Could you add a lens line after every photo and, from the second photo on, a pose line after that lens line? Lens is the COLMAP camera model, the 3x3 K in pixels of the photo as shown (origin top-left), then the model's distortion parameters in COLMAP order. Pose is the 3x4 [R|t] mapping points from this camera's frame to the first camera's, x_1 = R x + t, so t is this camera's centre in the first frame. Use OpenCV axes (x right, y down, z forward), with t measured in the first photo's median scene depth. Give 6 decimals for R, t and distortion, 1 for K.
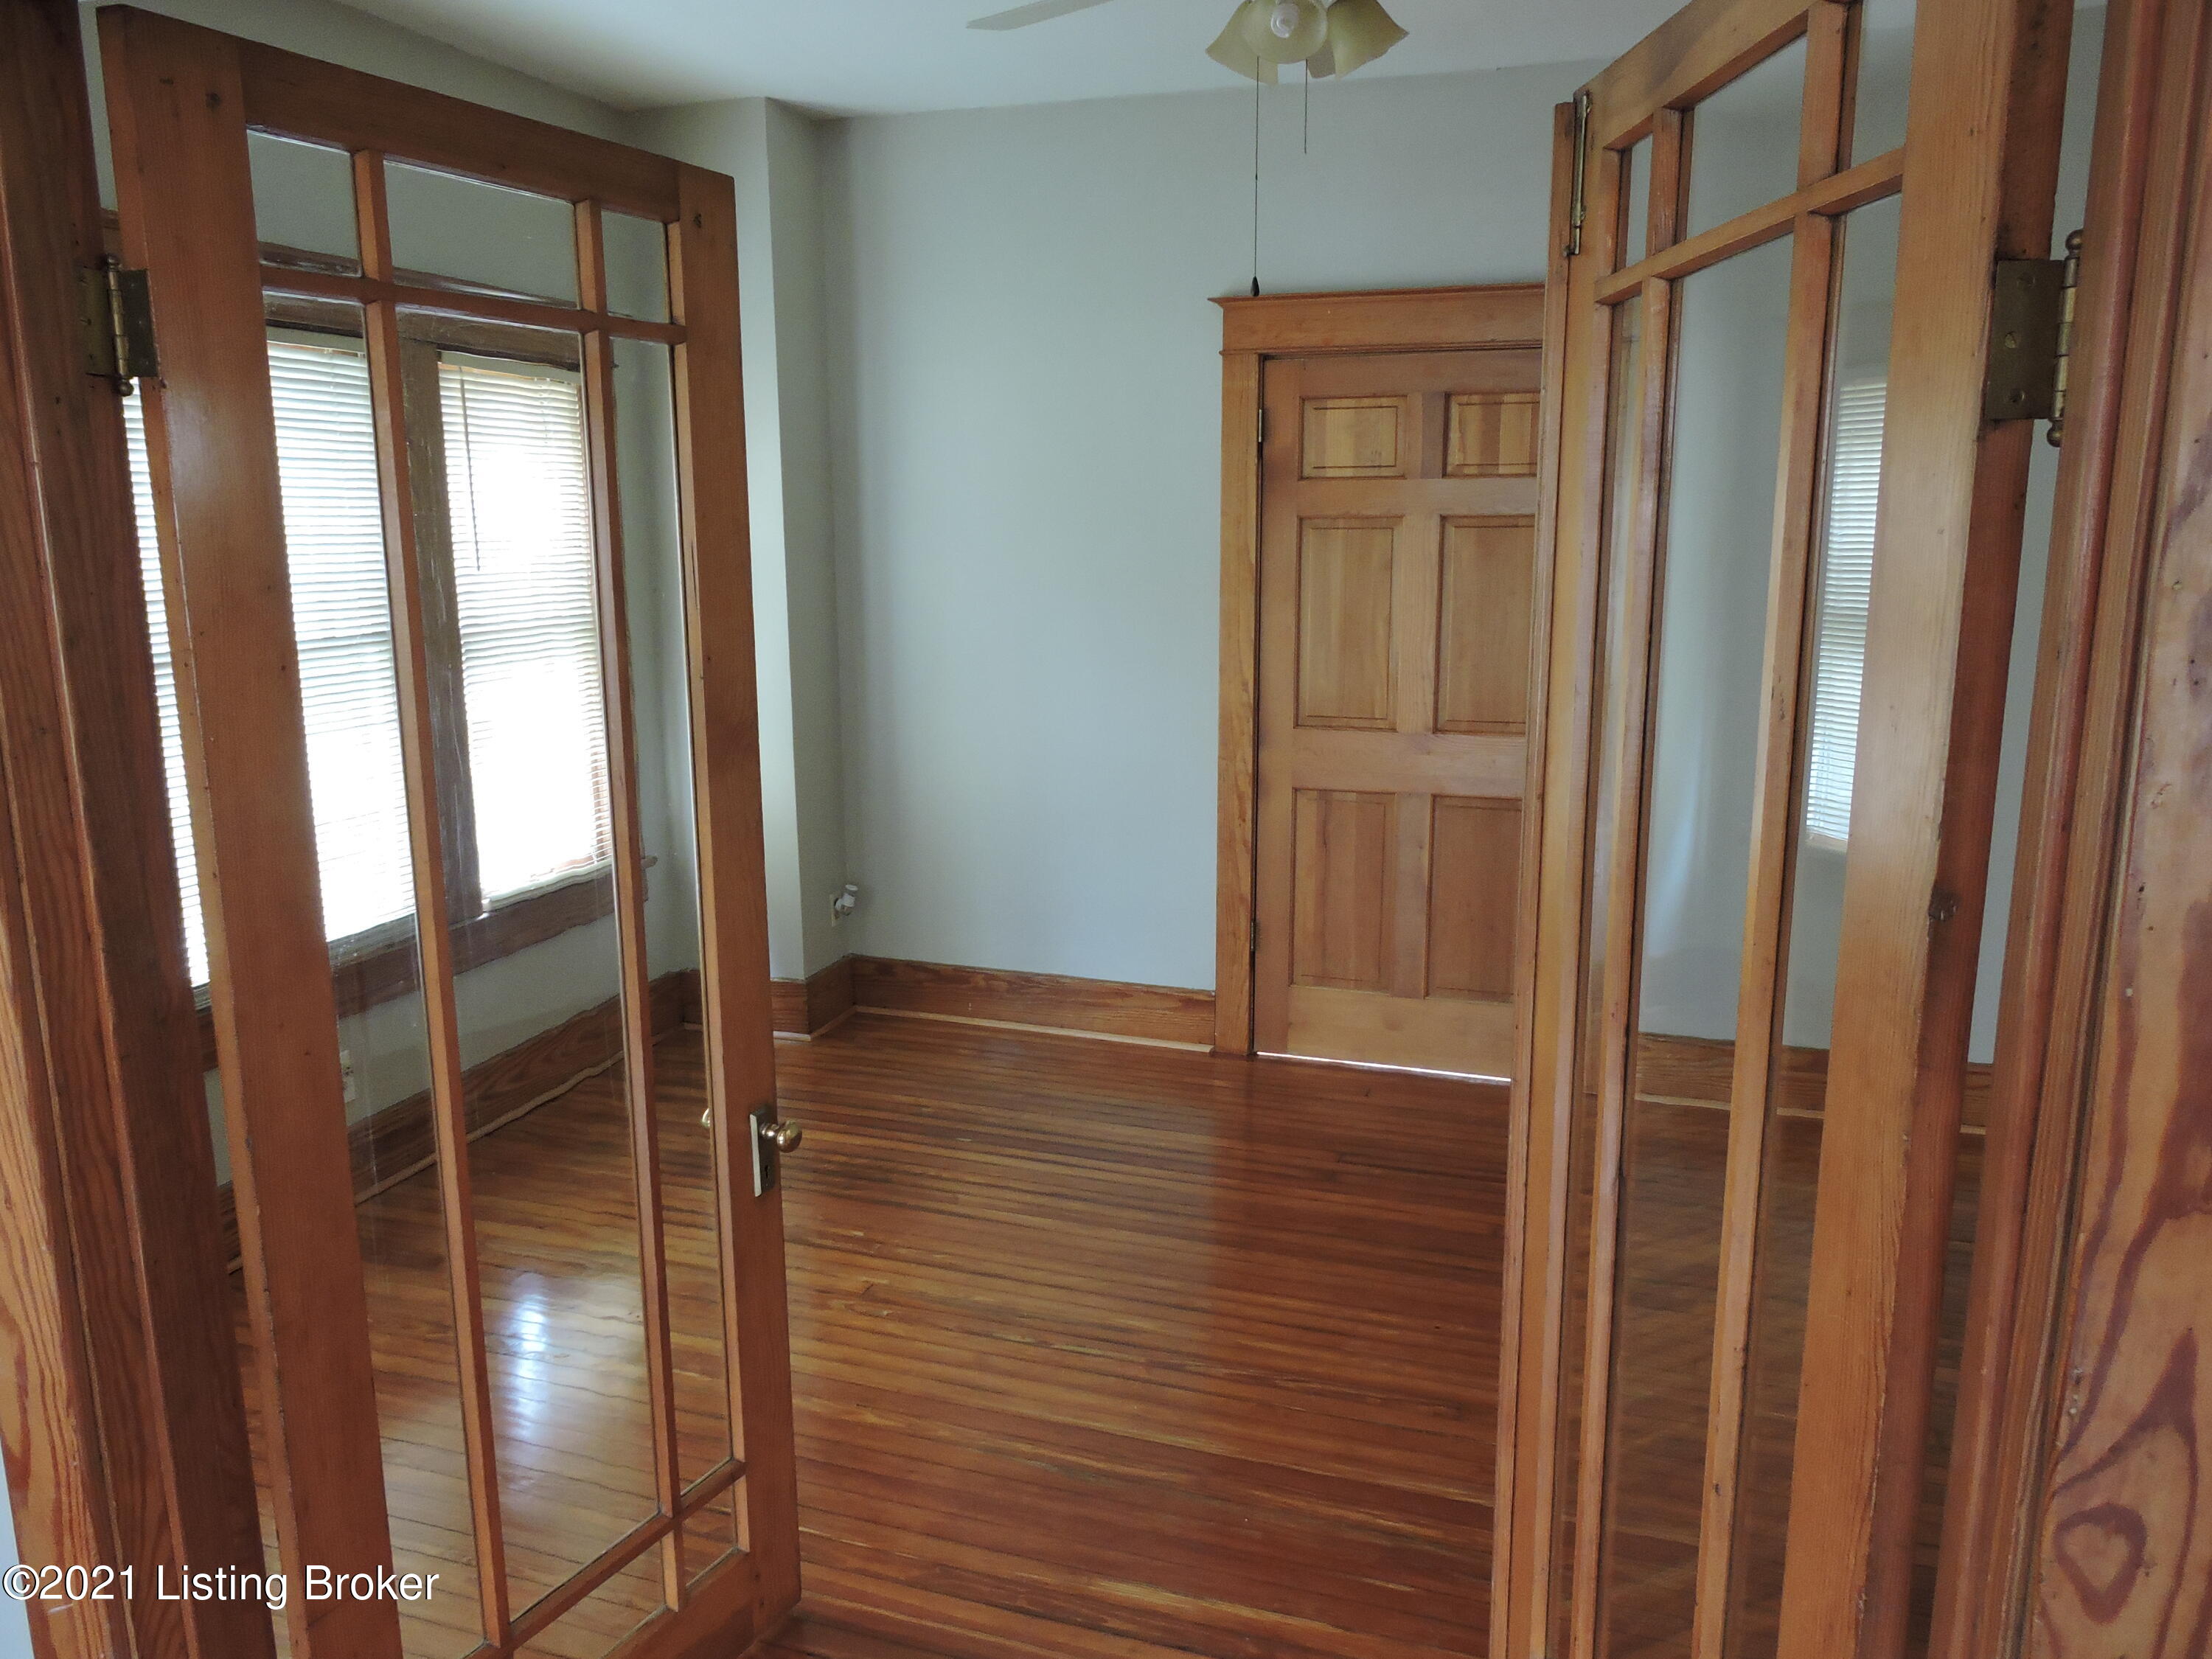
lens RADIAL K [[1577.1, 0, 1087.5], [0, 1577.1, 830.2], [0, 0, 1]] dist [0.002622, -0.004709]
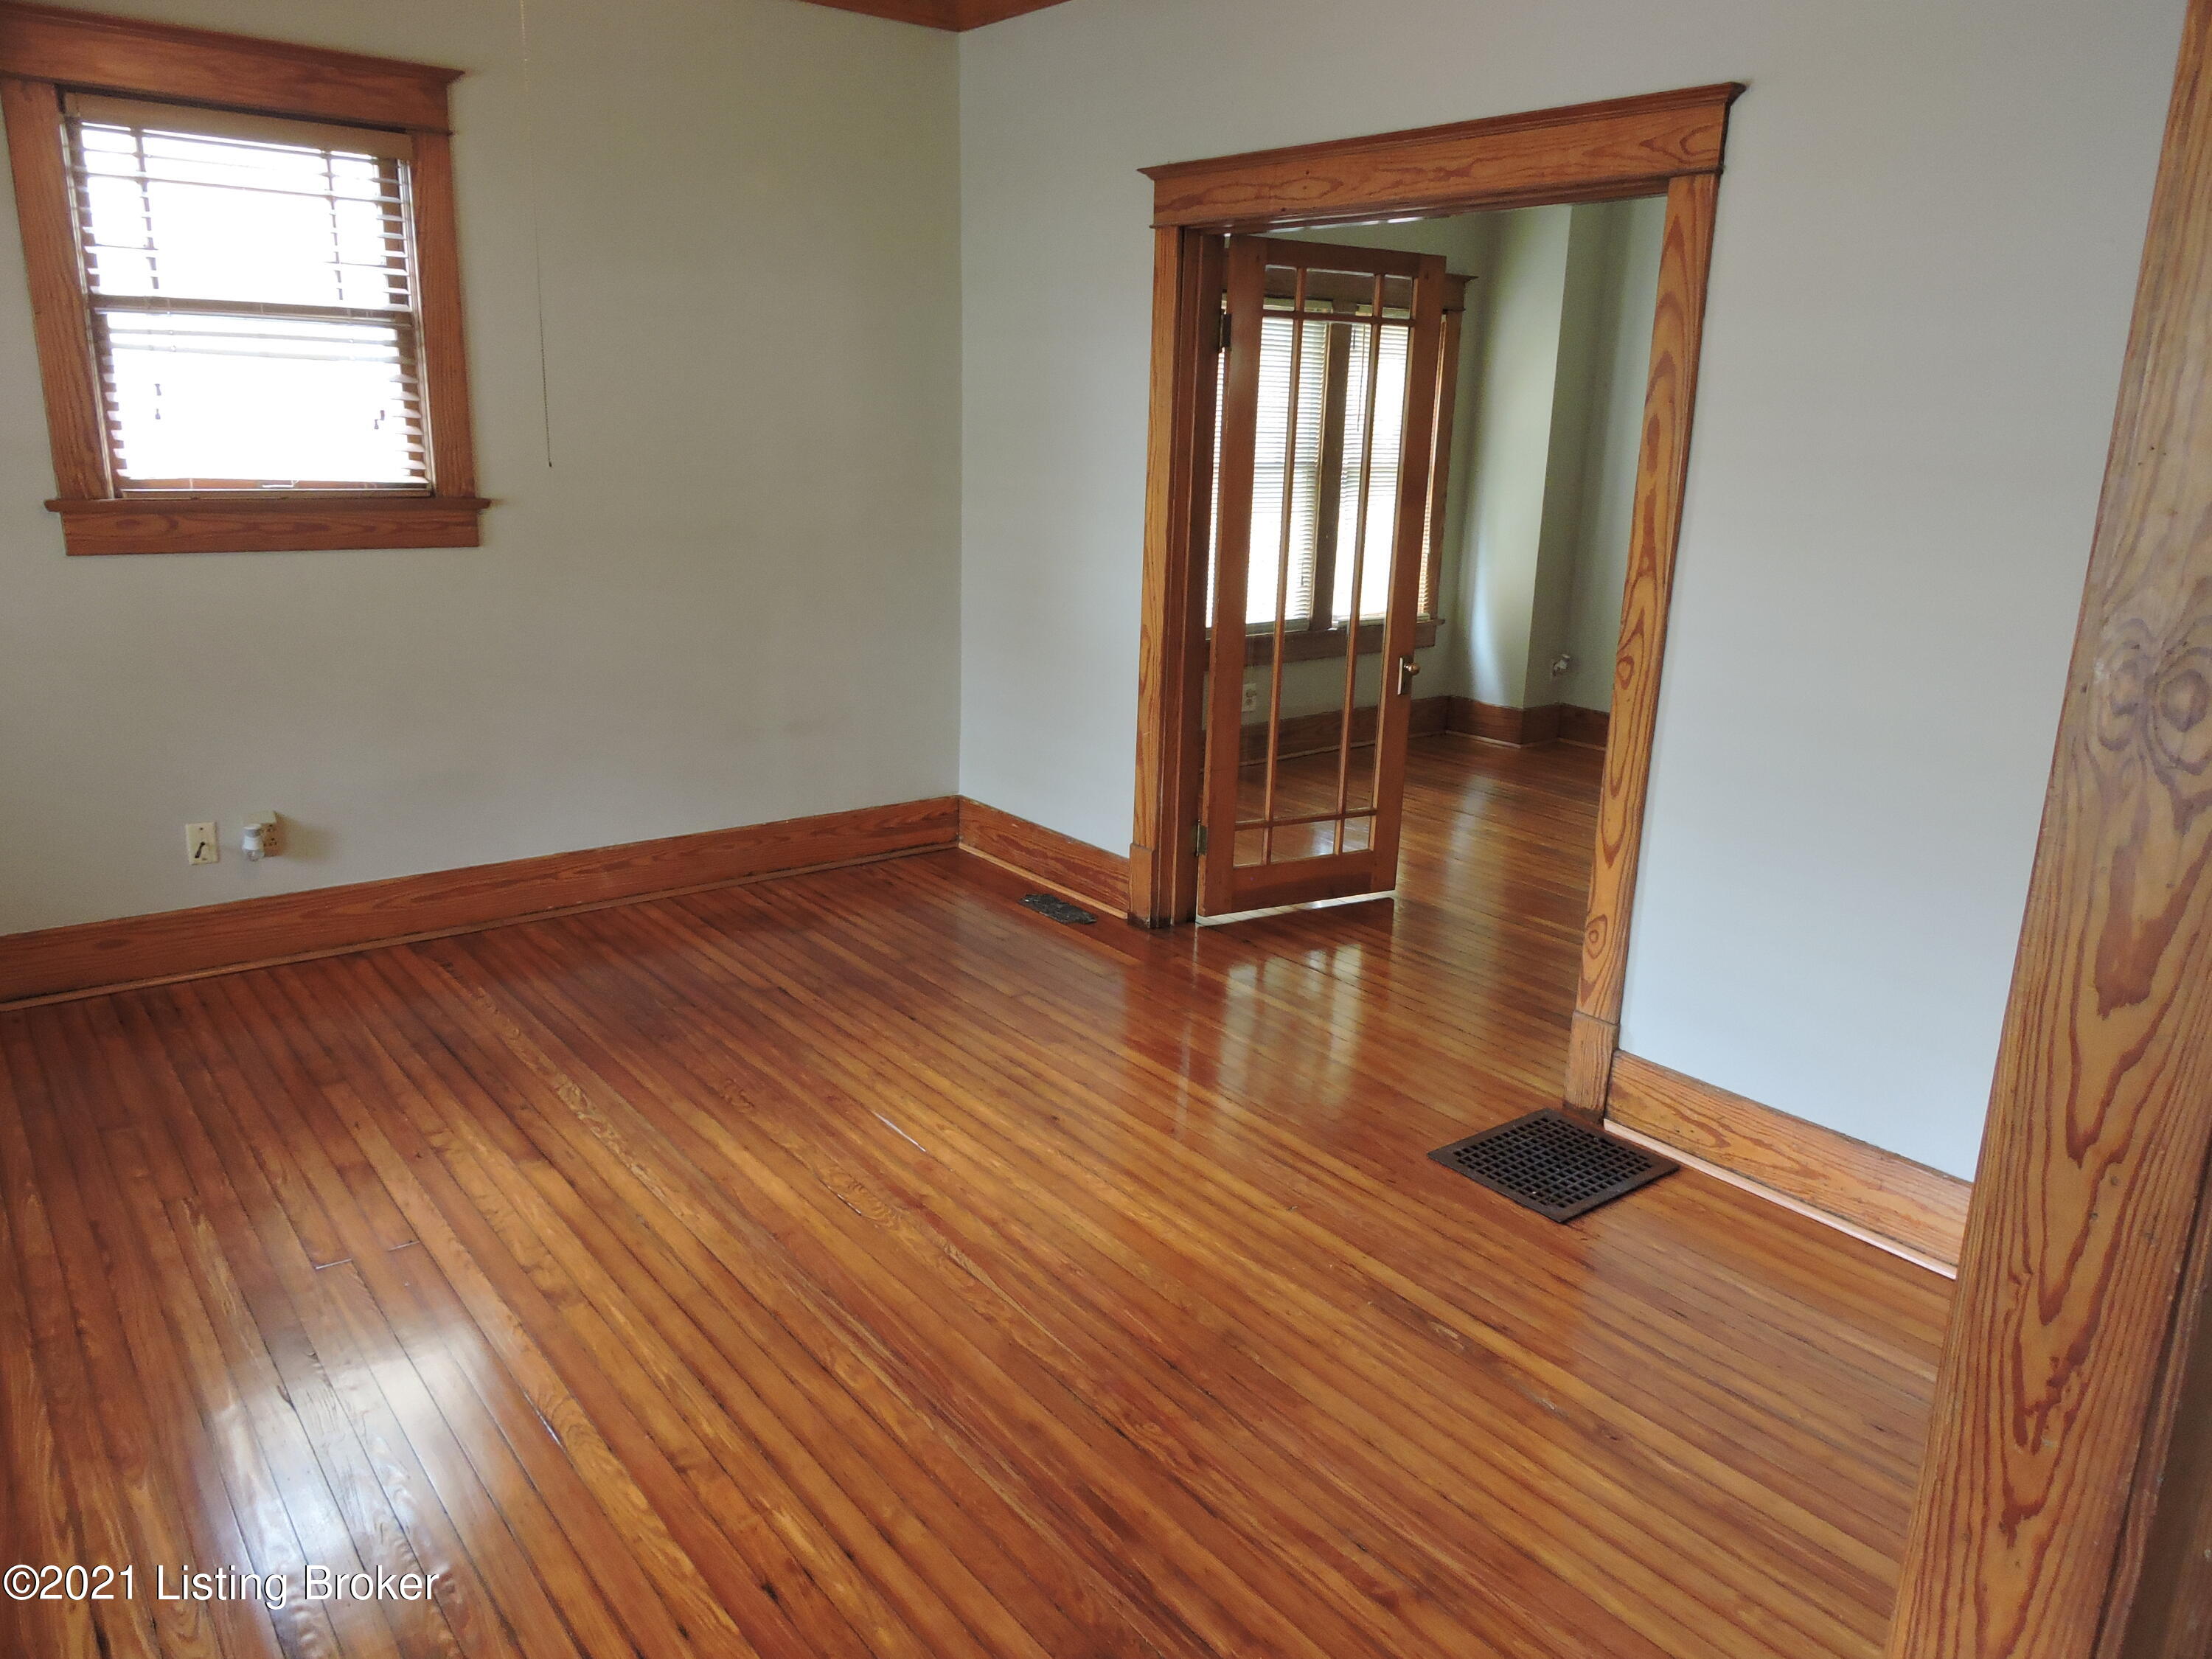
lens RADIAL K [[1577.1, 0, 1108.2], [0, 1577.1, 812.5], [0, 0, 1]] dist [0.002622, -0.004709]
pose [[0.849271, 0.167725, -0.500607, 0.915194], [-0.136847, 0.985723, 0.098102, 0.346239], [0.509914, -0.014809, 0.860098, -1.800269]]
